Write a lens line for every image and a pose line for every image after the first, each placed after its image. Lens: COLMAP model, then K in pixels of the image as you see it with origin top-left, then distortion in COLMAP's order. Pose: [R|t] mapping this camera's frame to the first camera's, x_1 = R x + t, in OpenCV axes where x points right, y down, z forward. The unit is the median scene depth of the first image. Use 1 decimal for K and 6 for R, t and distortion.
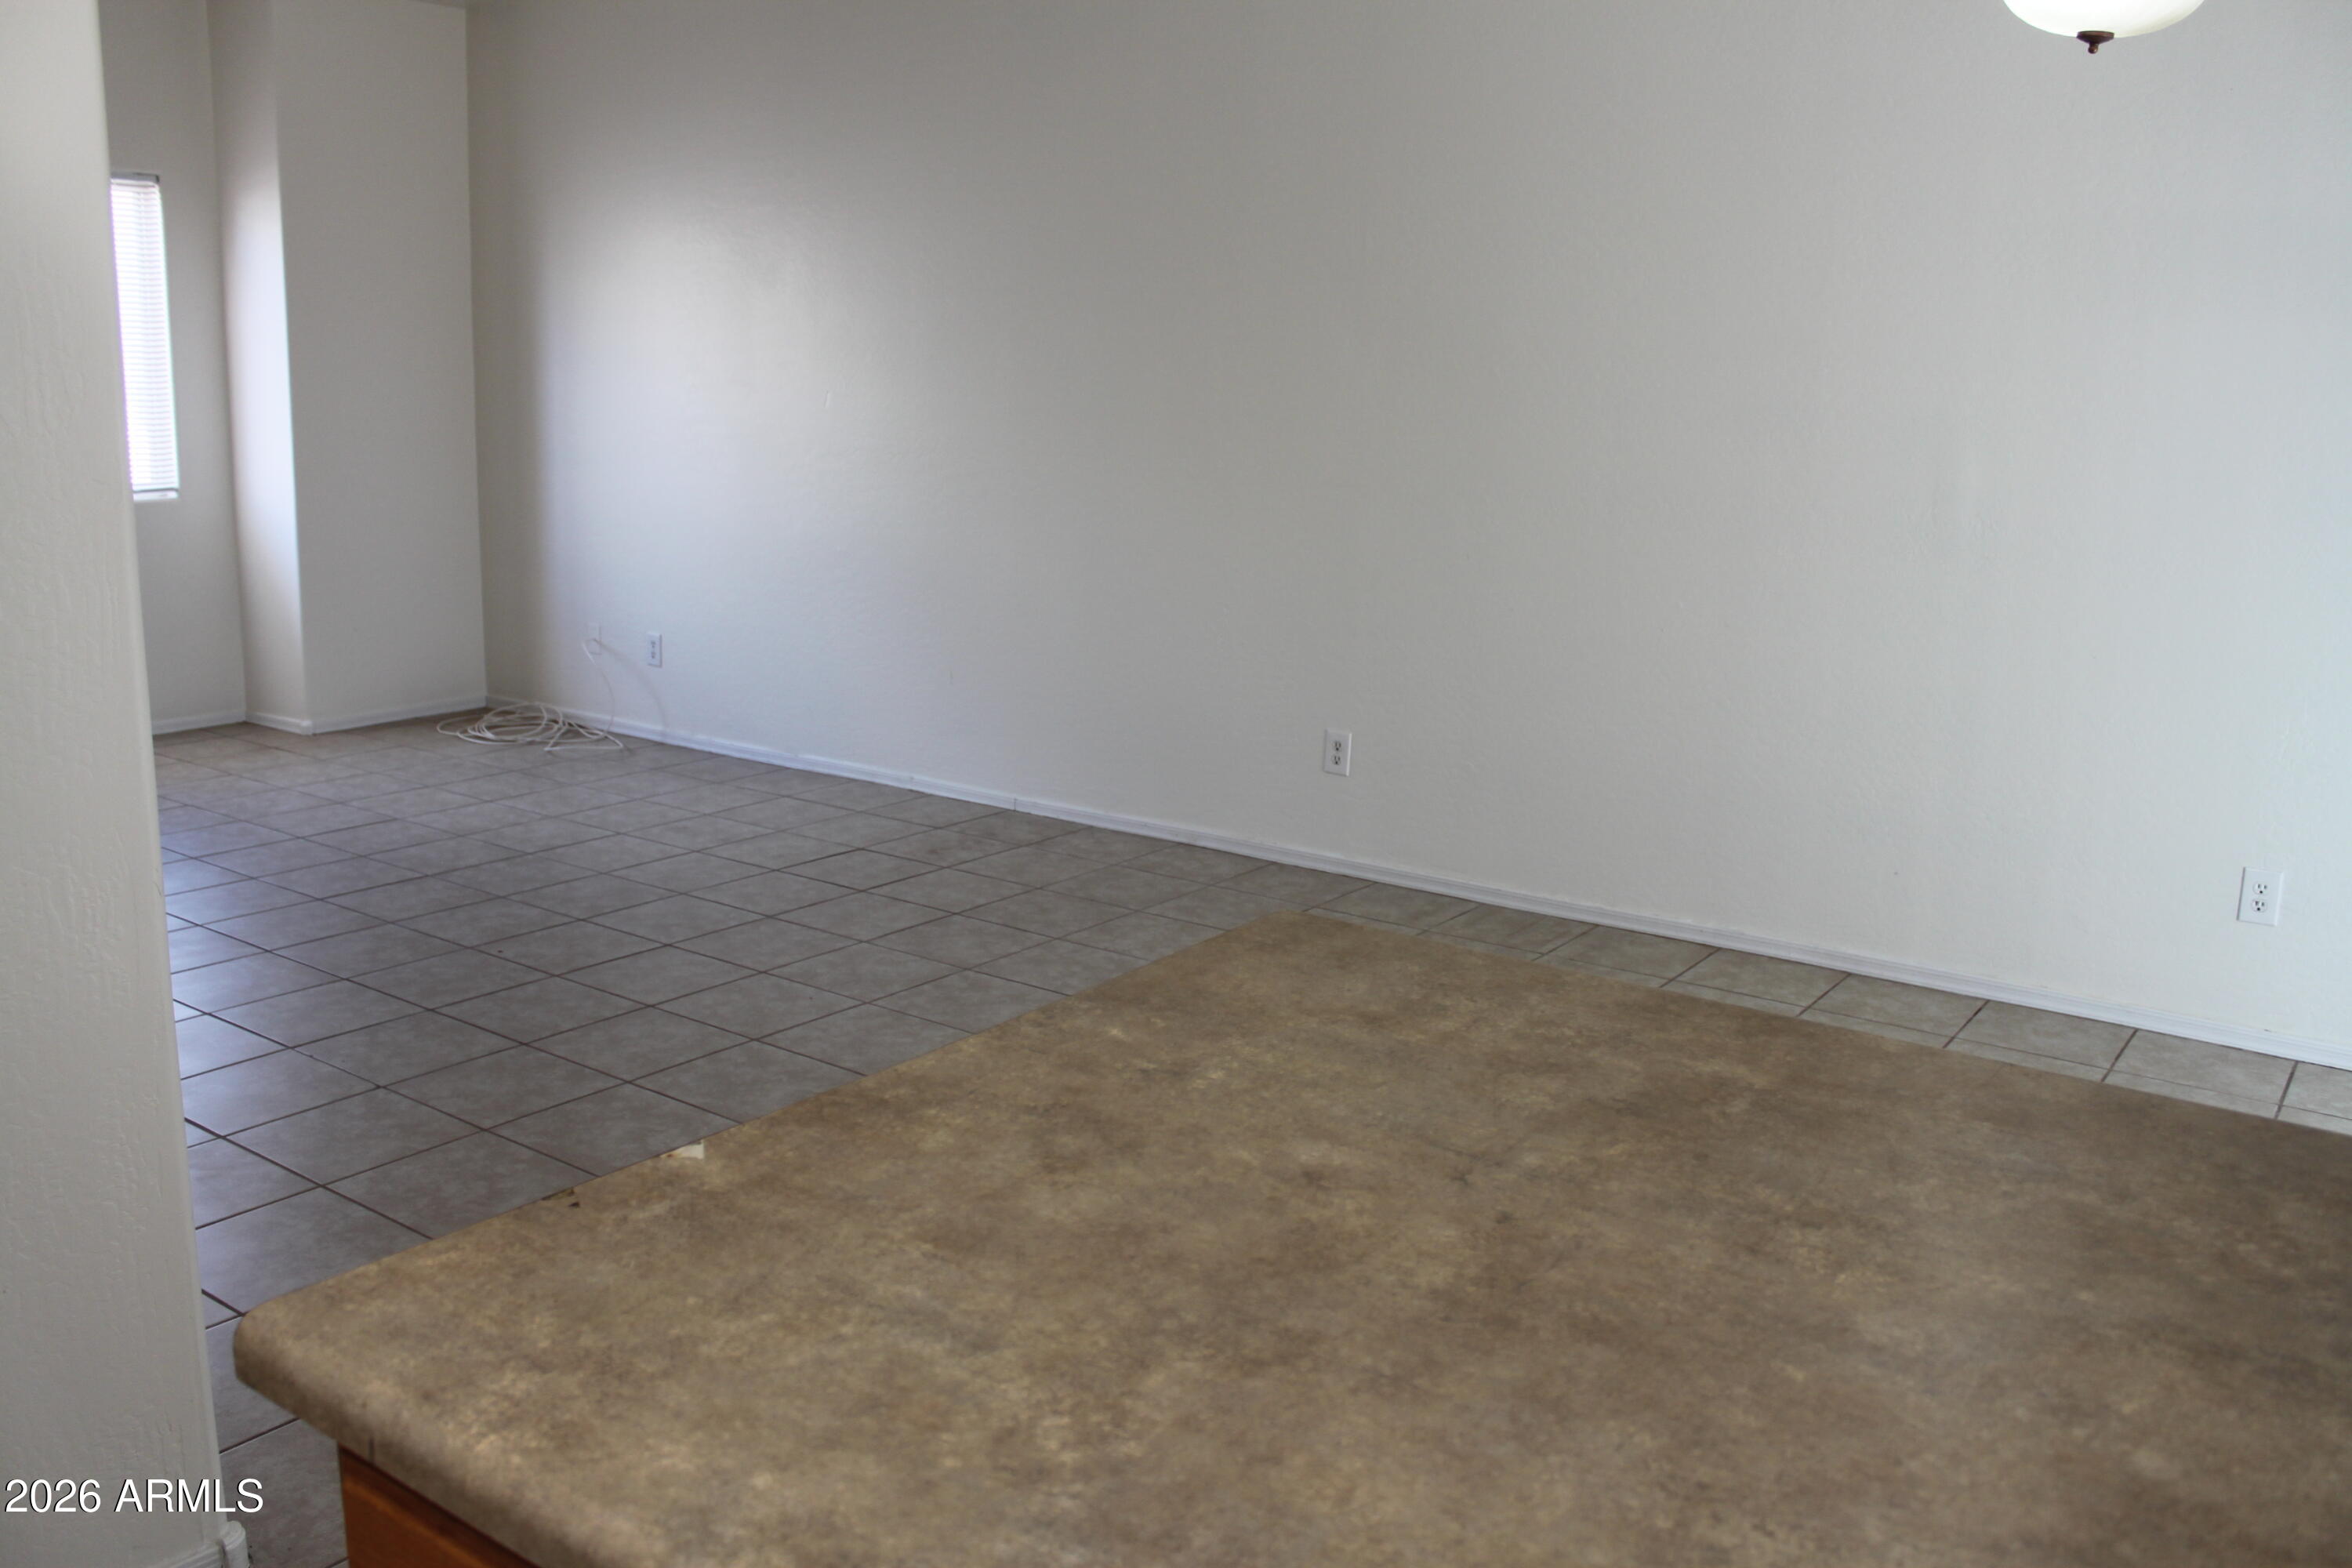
lens RADIAL K [[2027.8, 0, 1174.5], [0, 2027.8, 772.8], [0, 0, 1]] dist [-0.161056, 0.201591]
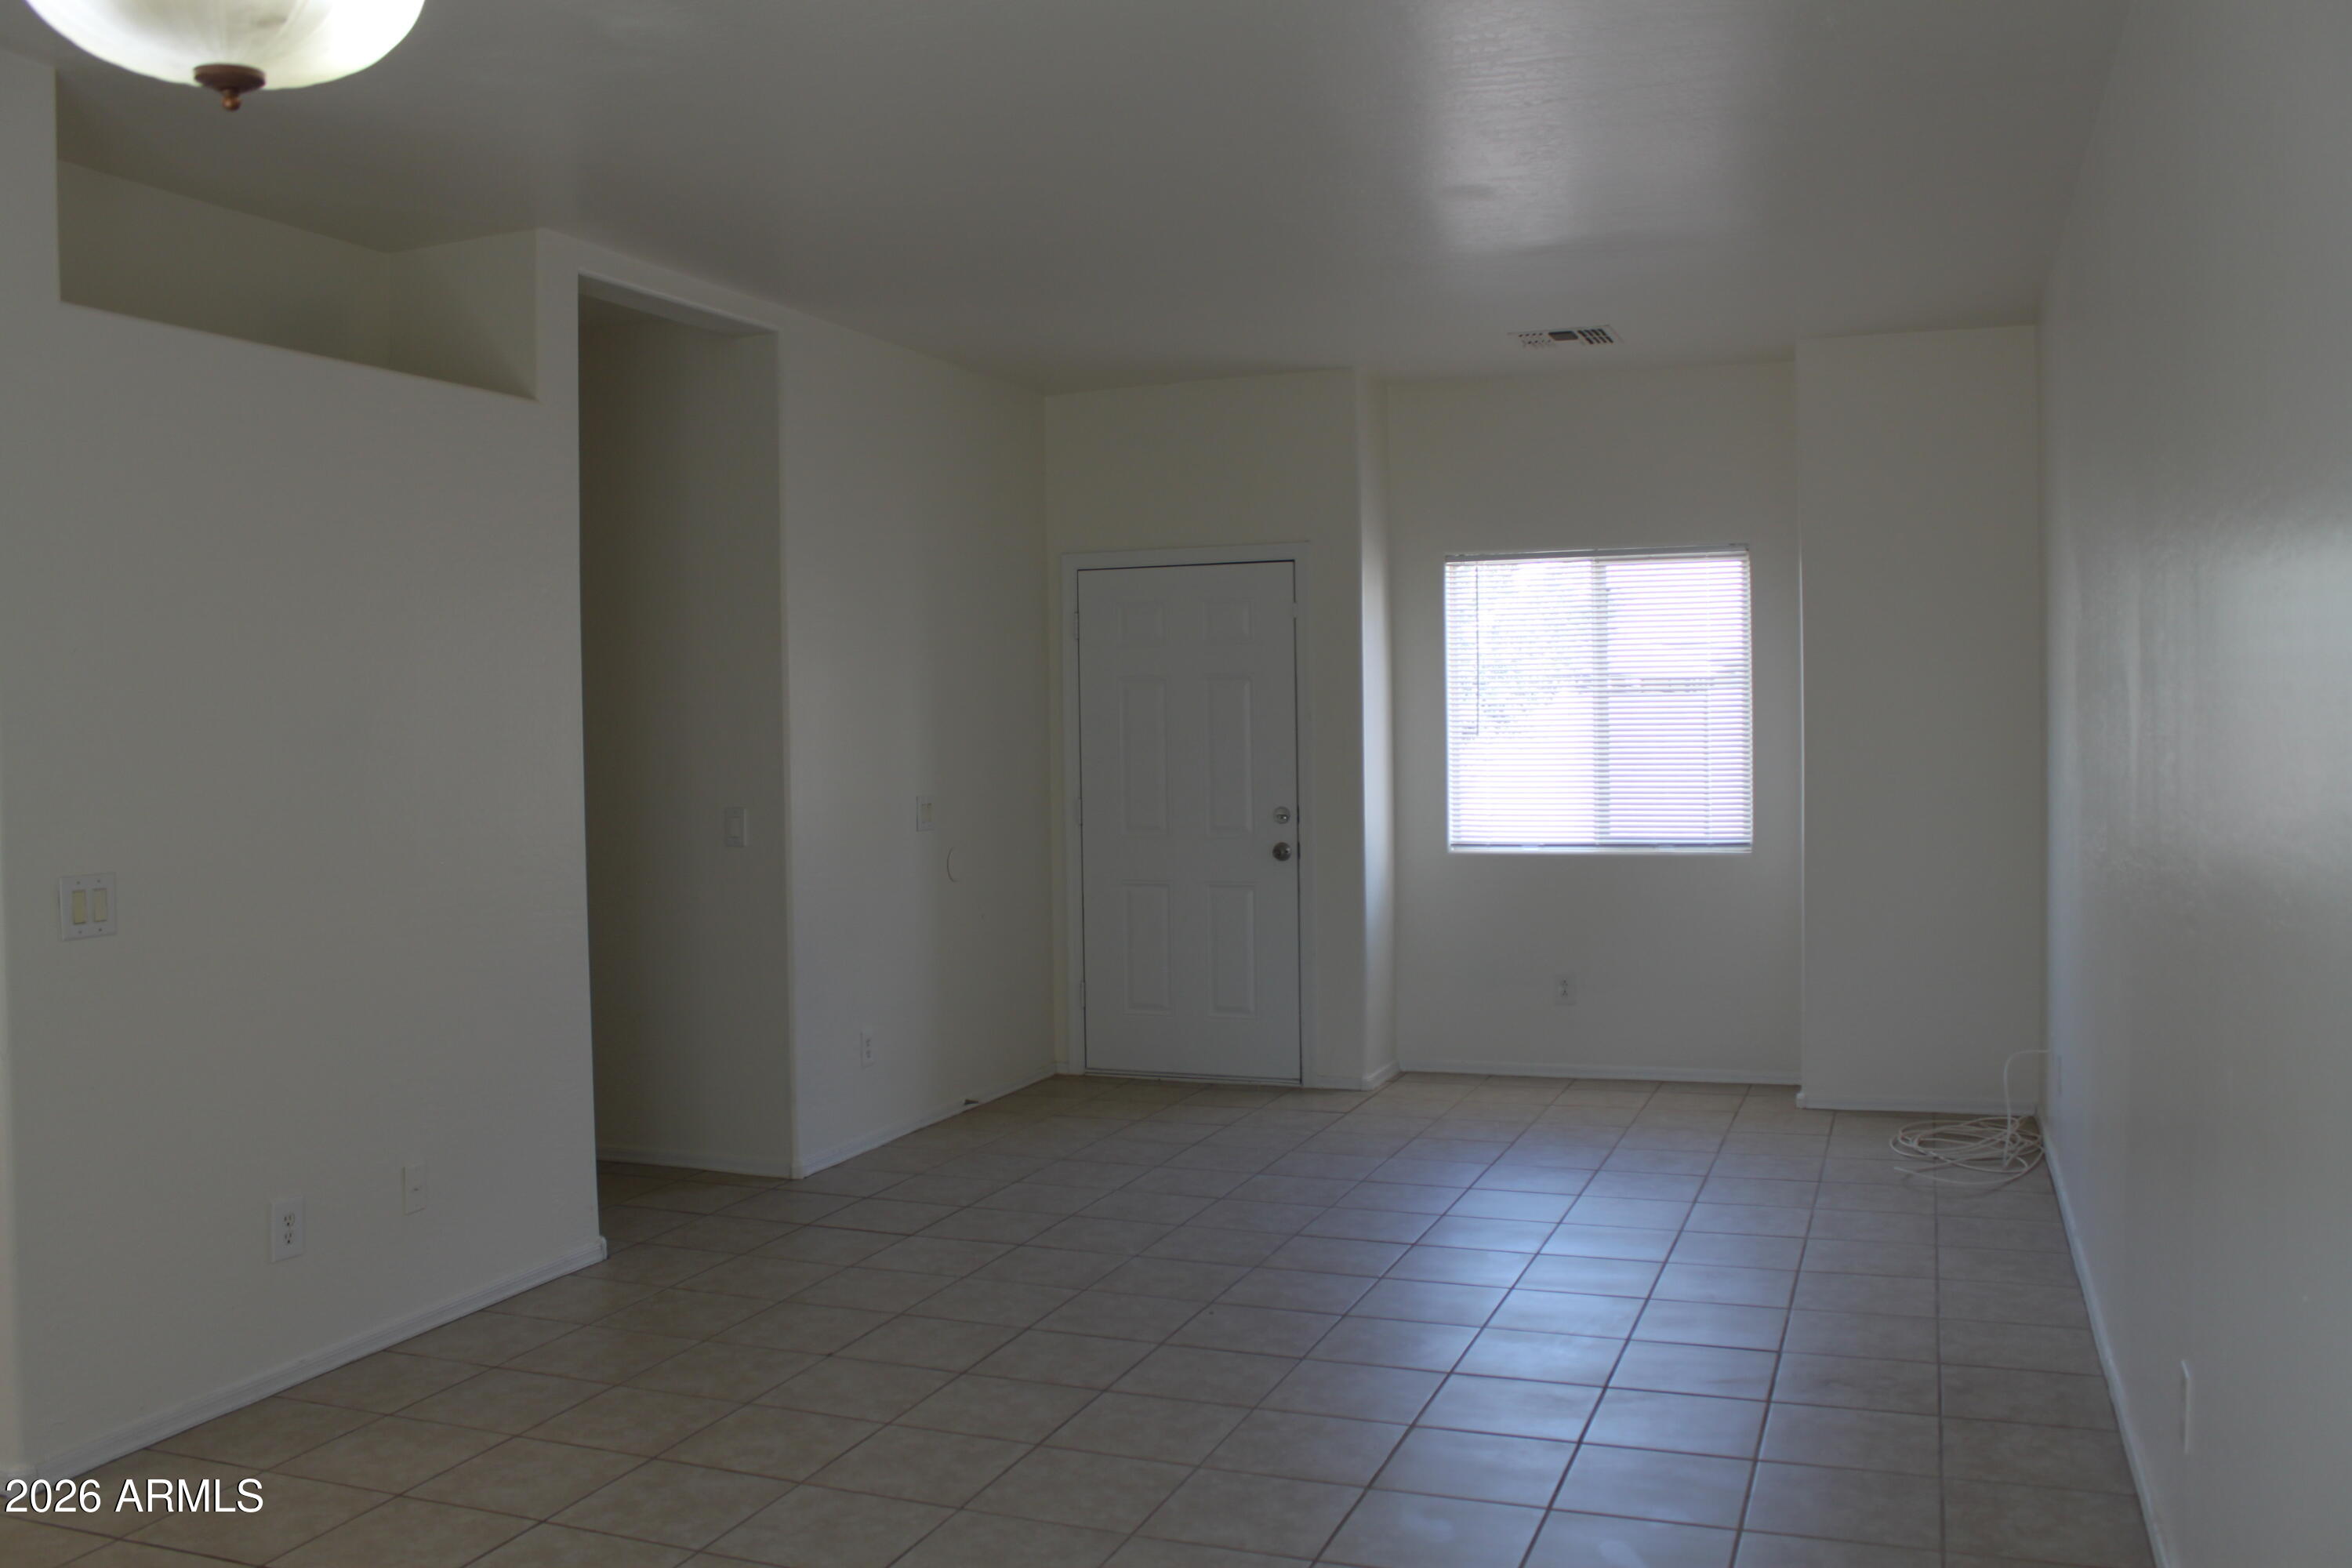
lens RADIAL K [[2027.8, 0, 1174.5], [0, 2027.8, 772.8], [0, 0, 1]] dist [-0.161056, 0.201591]
pose [[0.220903, -0.002322, -0.975293, 0.577081], [-0.165653, 0.985378, -0.039866, -0.120943], [0.961125, 0.170366, 0.217289, 0.651095]]
